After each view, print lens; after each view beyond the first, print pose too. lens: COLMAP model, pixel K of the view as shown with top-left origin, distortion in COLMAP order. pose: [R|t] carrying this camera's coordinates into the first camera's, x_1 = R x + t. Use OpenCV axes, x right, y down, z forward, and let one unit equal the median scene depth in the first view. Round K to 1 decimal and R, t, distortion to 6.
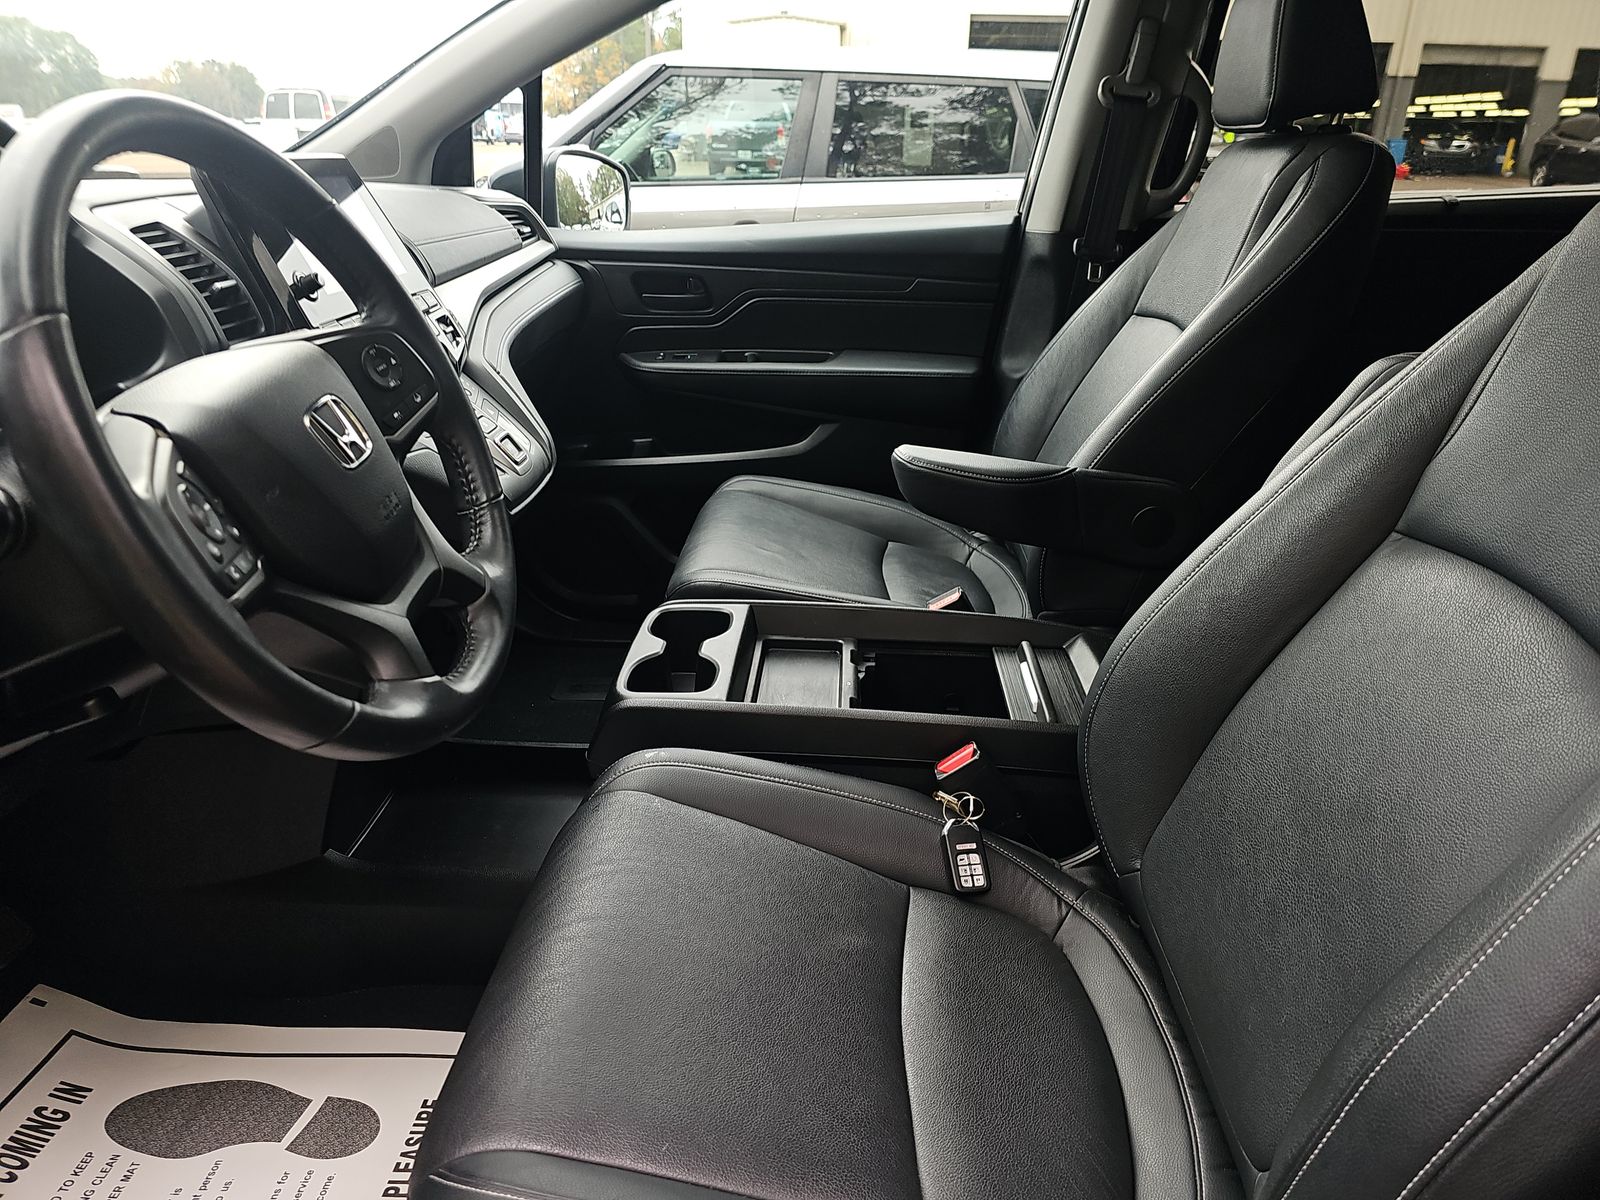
lens RADIAL K [[1104.4, 0, 800.0], [0, 1104.4, 600.0], [0, 0, 1]] dist [0.039658, -0.052311]
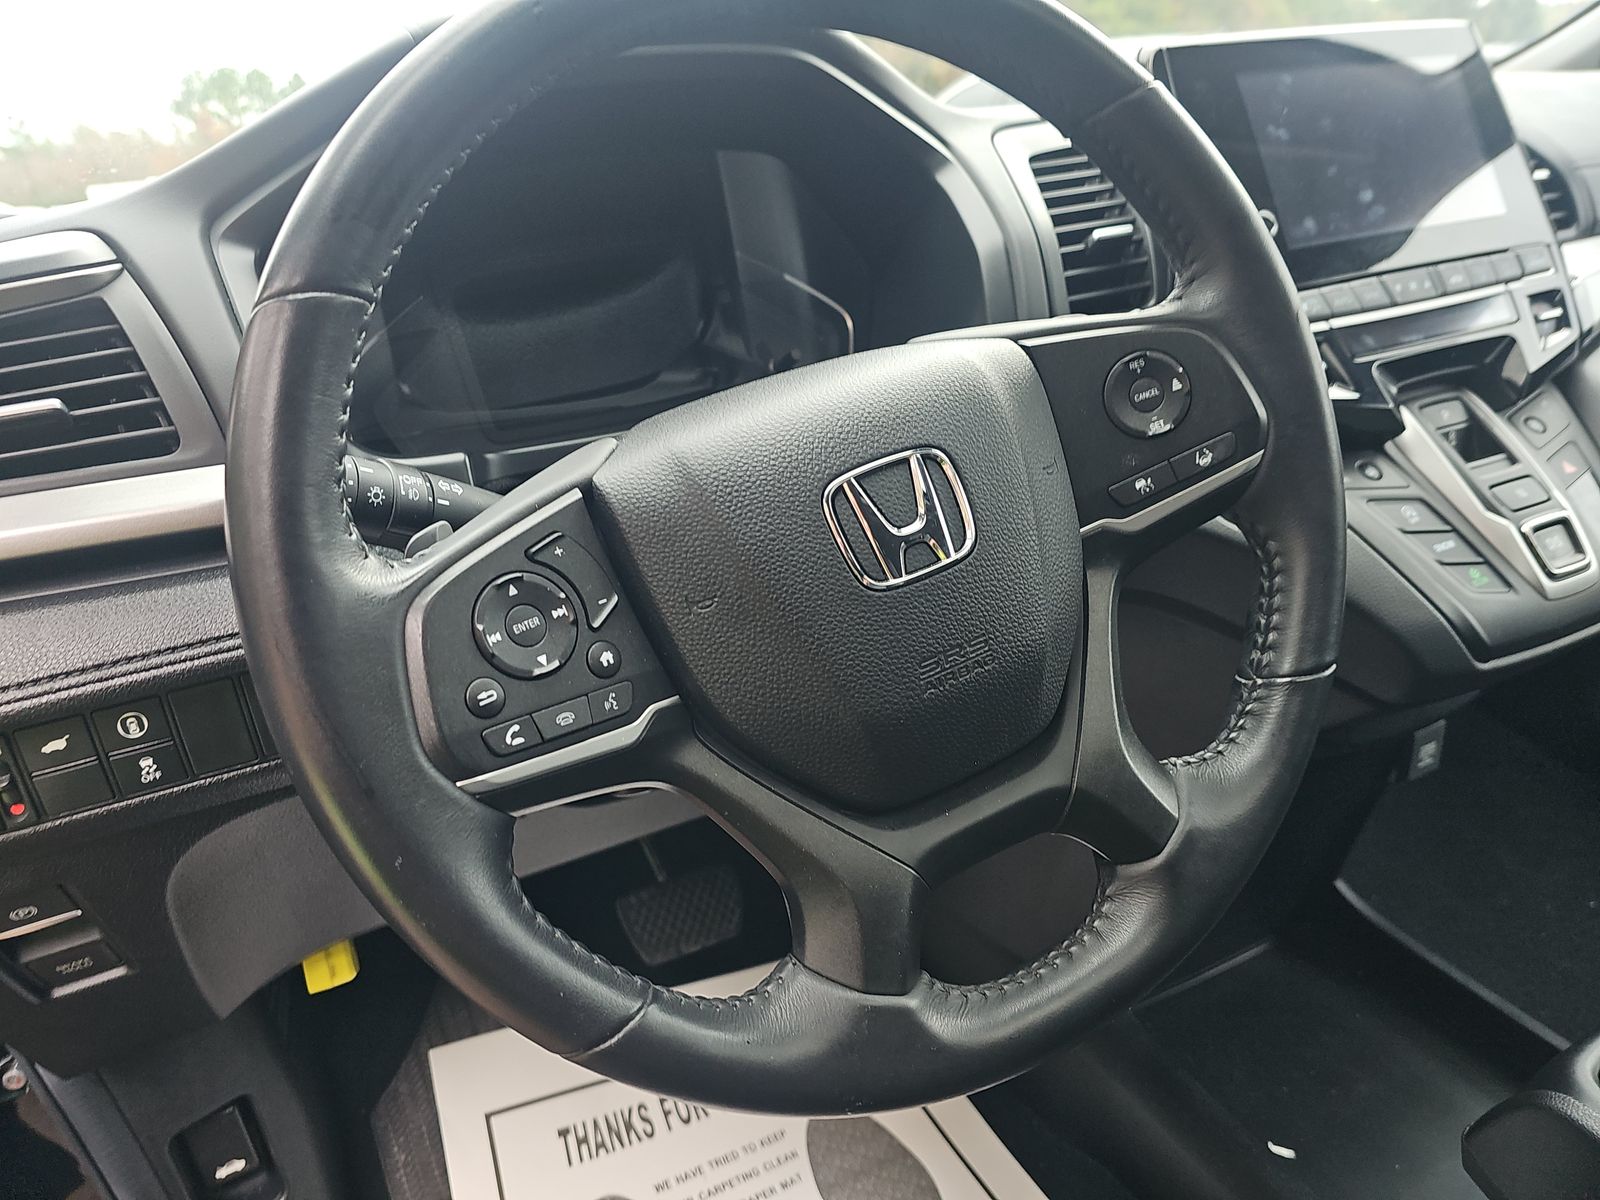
lens RADIAL K [[1098.5, 0, 719.5], [0, 1098.5, 630.5], [0, 0, 1]] dist [0.002184, -0.033620]
pose [[0.443027, 0.310672, -0.840958, 0.009676], [-0.238985, 0.945019, 0.223215, -0.075804], [0.864068, 0.102086, 0.492915, 0.250988]]
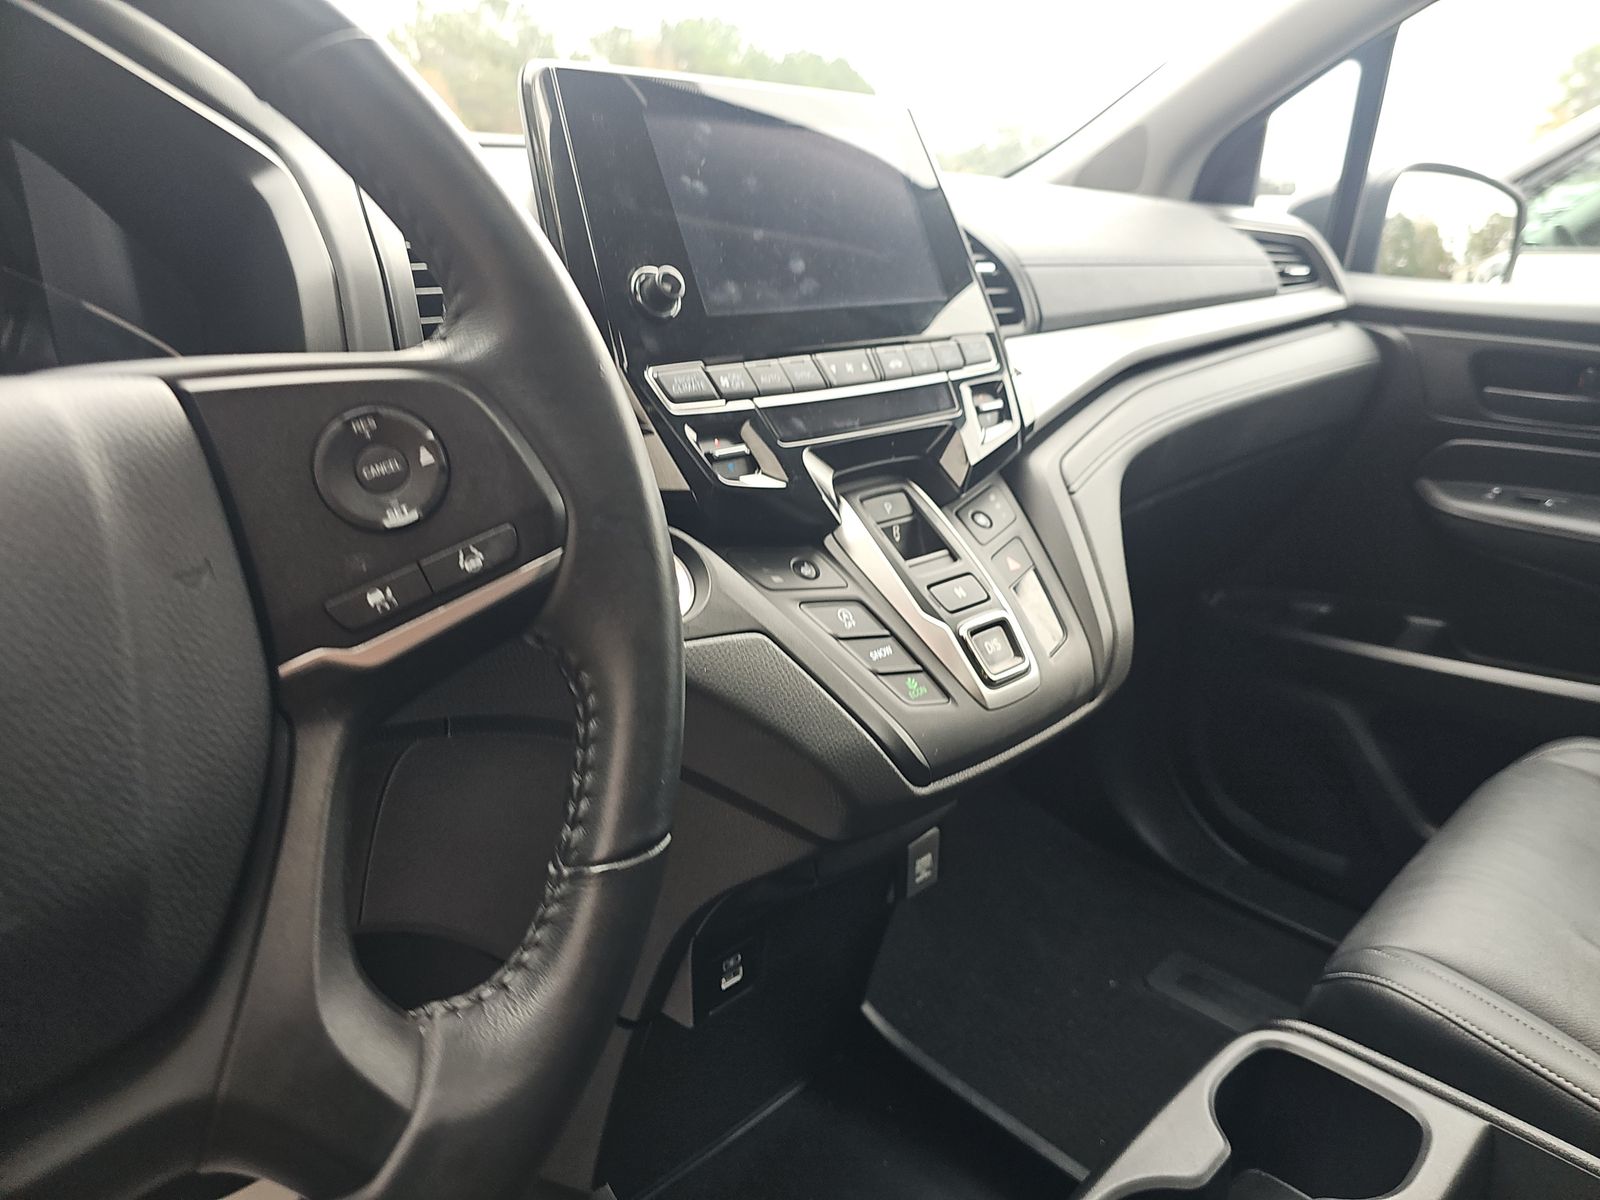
lens RADIAL K [[1104.4, 0, 800.0], [0, 1104.4, 600.0], [0, 0, 1]] dist [0.039658, -0.052311]
pose [[0.736746, 0.215481, -0.640916, -0.008495], [-0.258378, 0.965648, 0.027647, -0.095265], [0.624857, 0.145230, 0.767113, 0.359047]]
